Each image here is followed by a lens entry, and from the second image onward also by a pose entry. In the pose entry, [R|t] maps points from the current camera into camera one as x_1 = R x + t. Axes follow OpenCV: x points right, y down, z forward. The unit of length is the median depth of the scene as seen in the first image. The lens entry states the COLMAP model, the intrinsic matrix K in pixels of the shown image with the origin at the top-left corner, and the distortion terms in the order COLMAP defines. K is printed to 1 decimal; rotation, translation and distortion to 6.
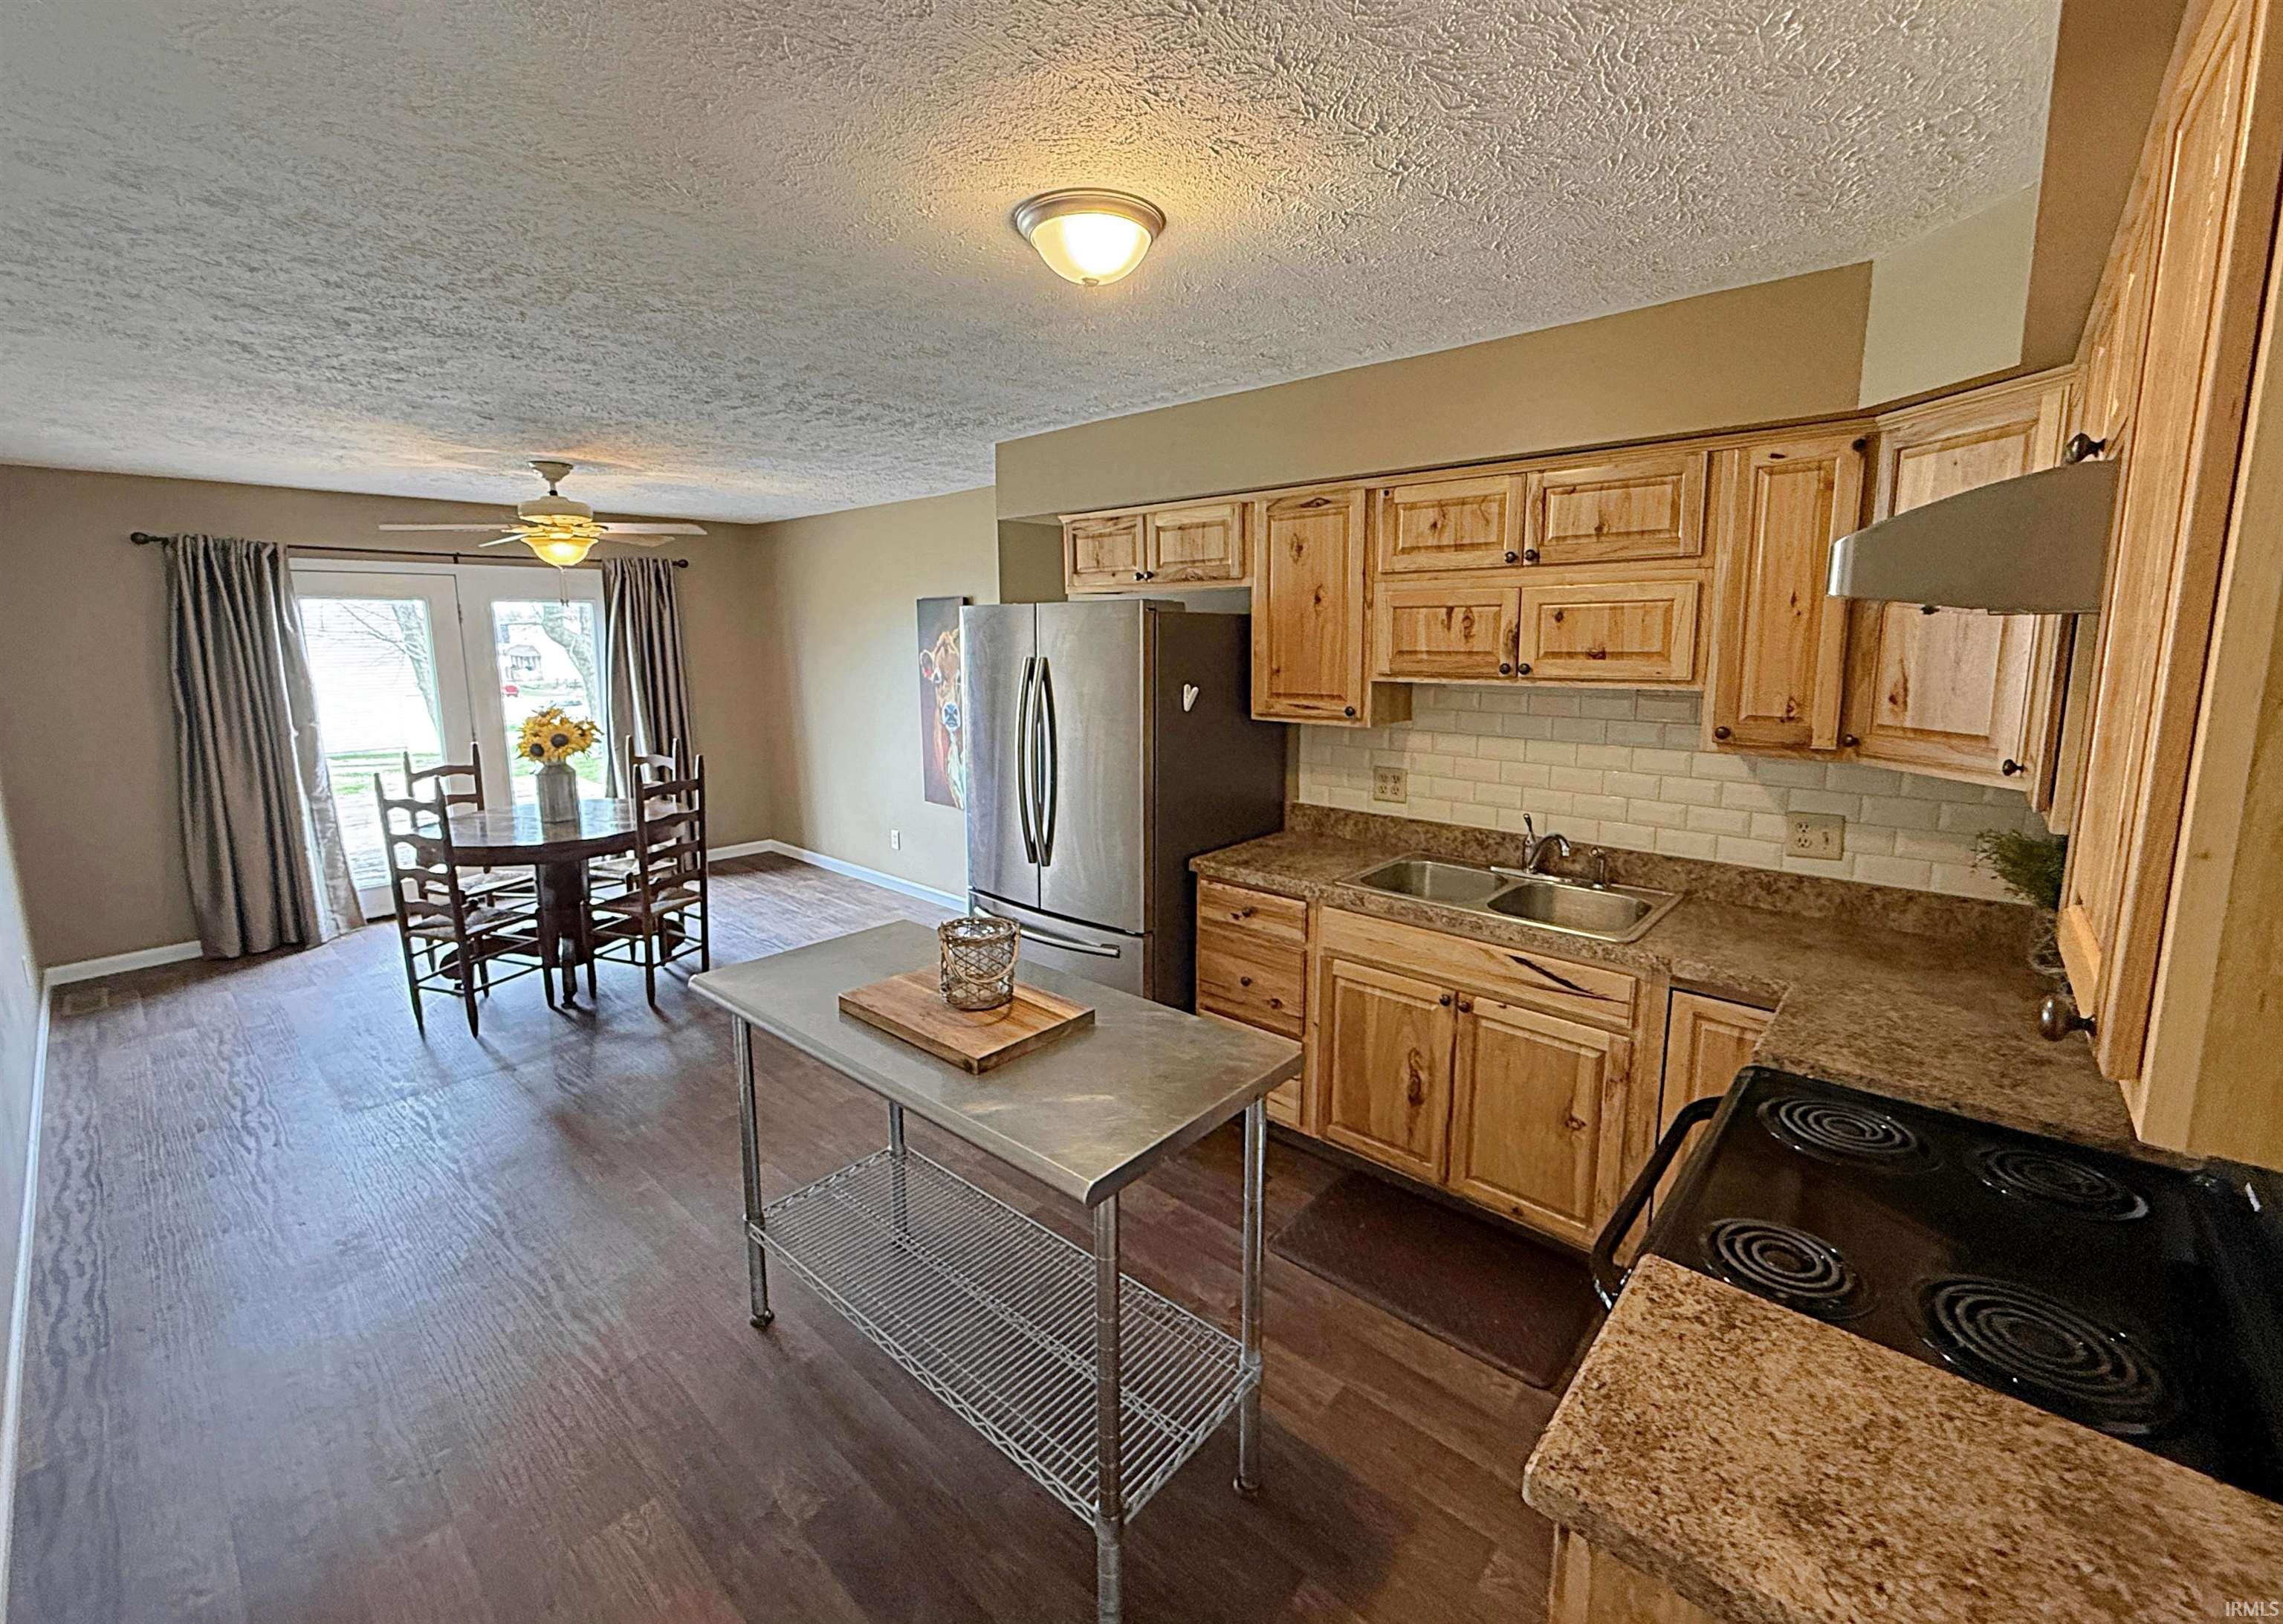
lens RADIAL K [[946.2, 0, 1076.3], [0, 946.2, 774.0], [0, 0, 1]] dist [-0.000810, -0.000453]
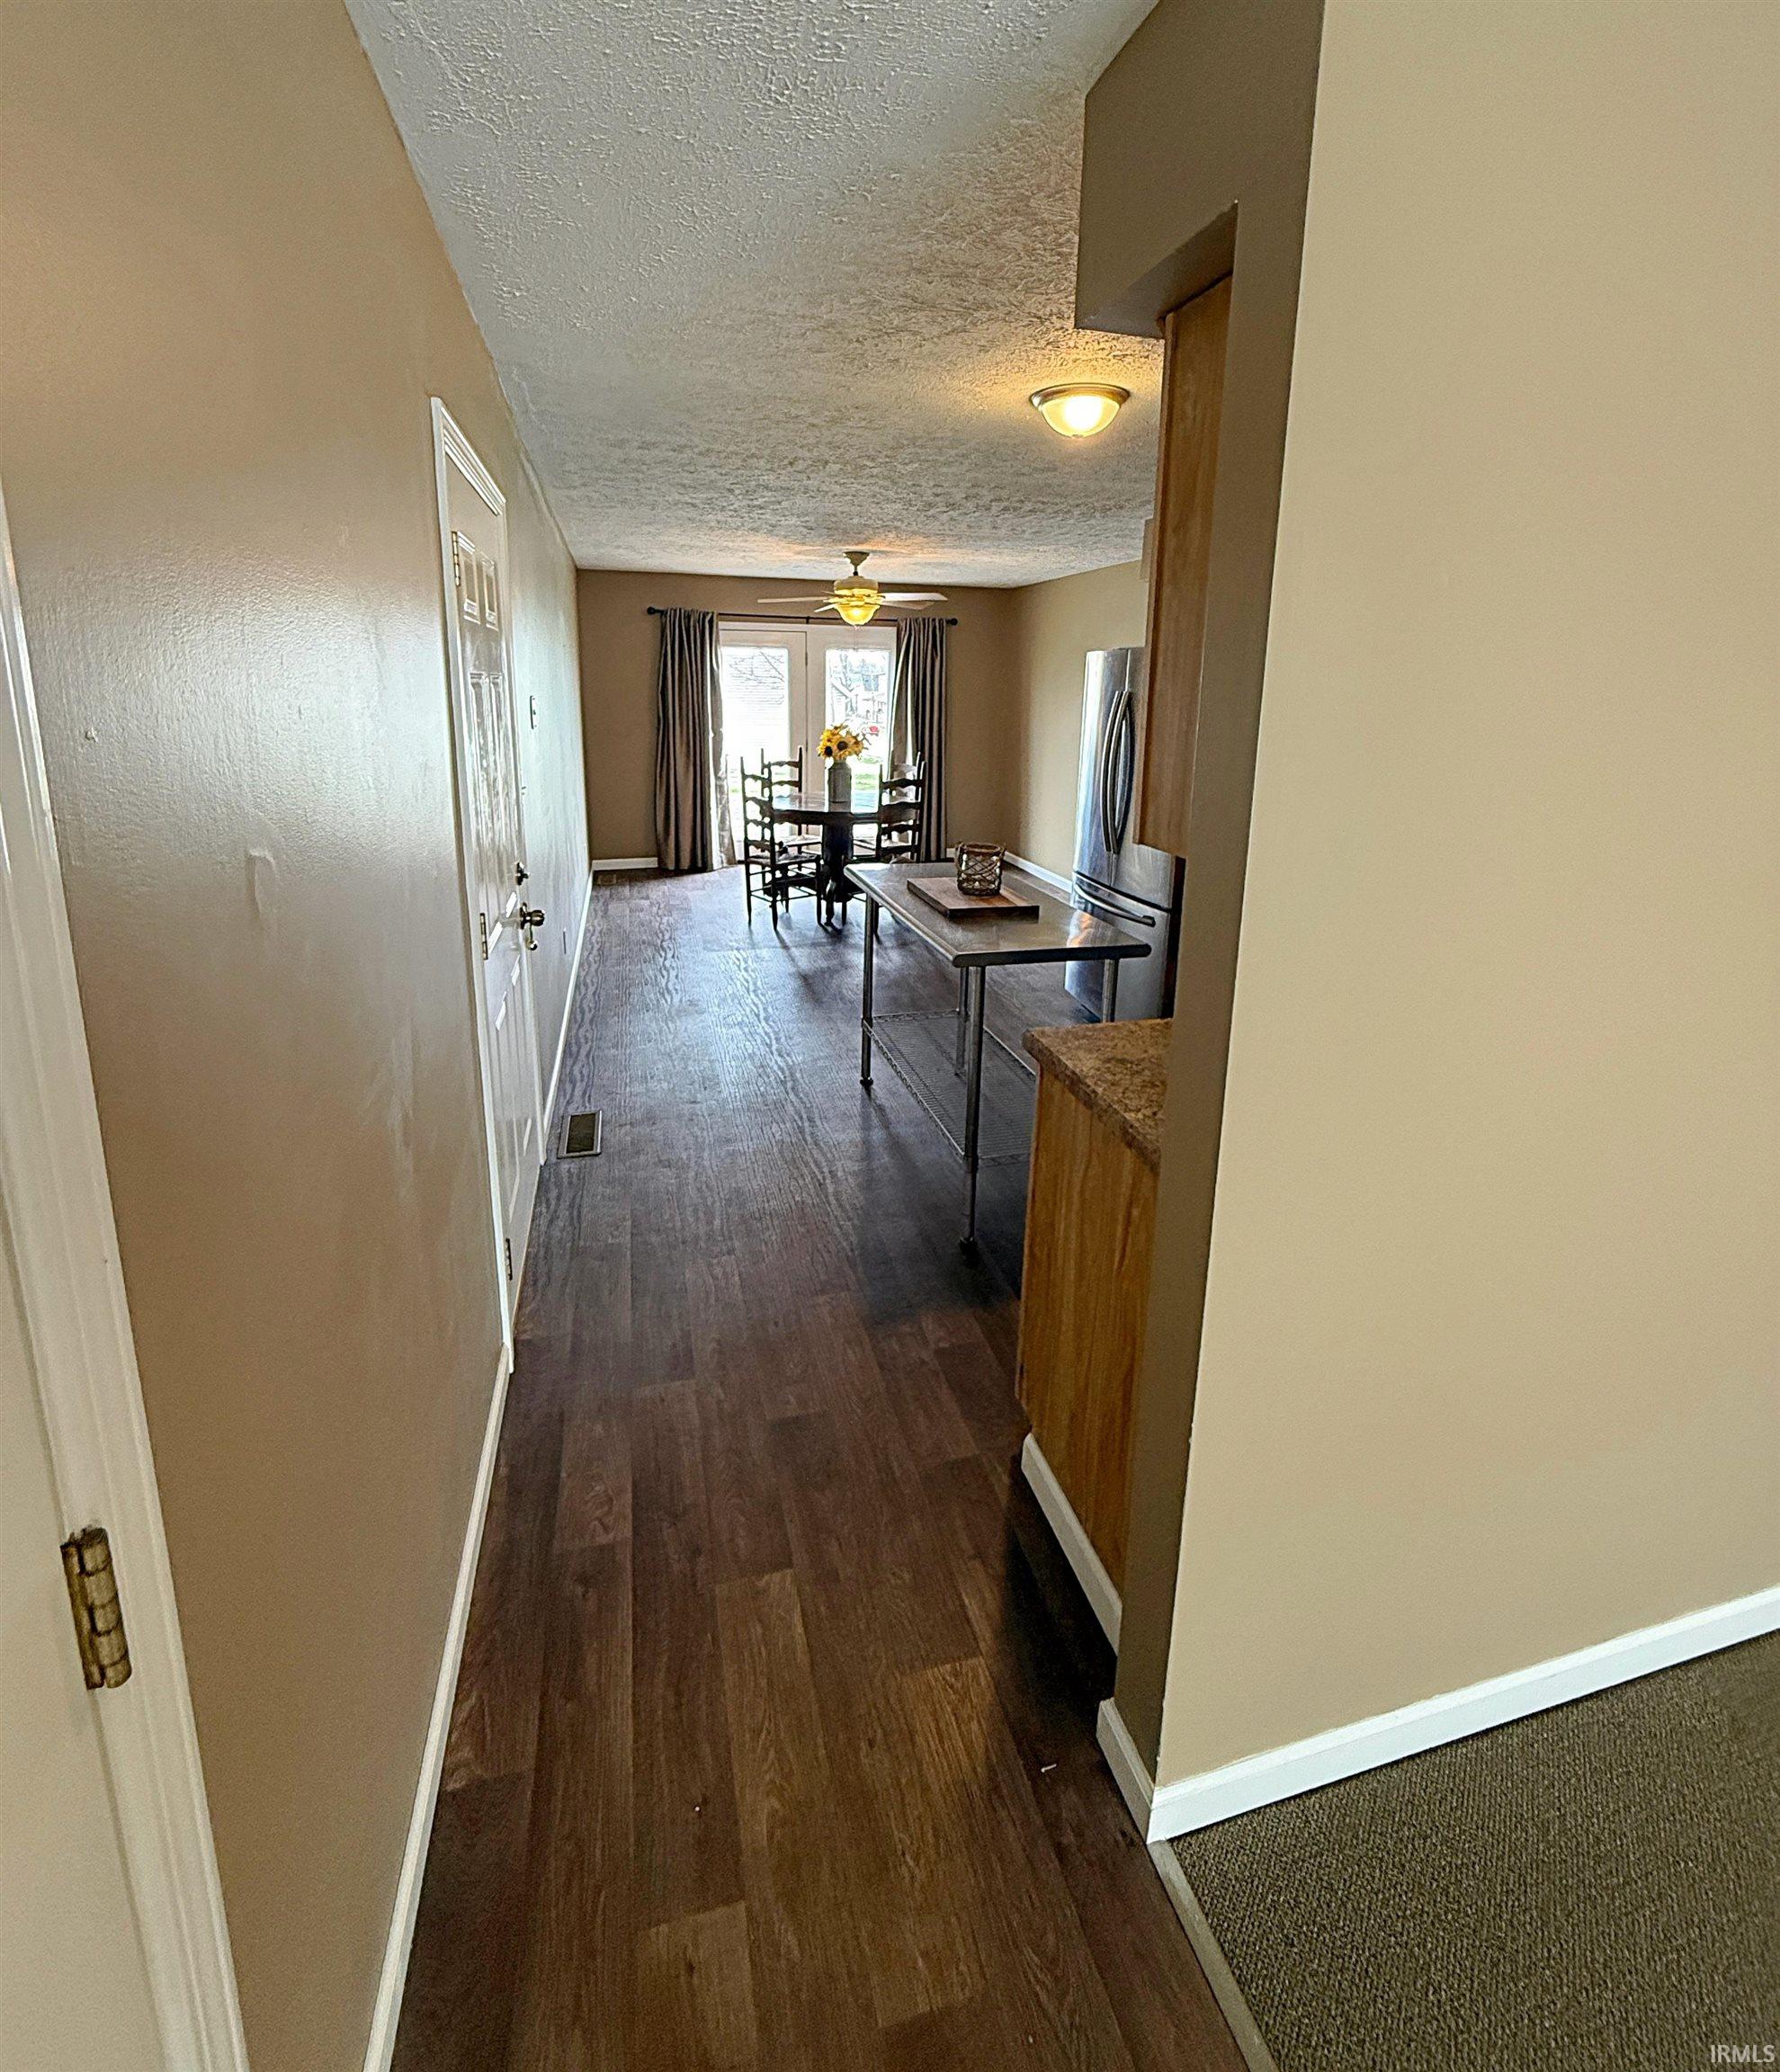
lens RADIAL K [[1233.2, 0, 888.4], [0, 1233.2, 1033.3], [0, 0, 1]] dist [-0.006507, 0.000187]
pose [[0.816172, 0.171036, -0.551915, 0.668155], [-0.112148, 0.983912, 0.139065, 0.133979], [0.566821, -0.051605, 0.822223, -0.582209]]
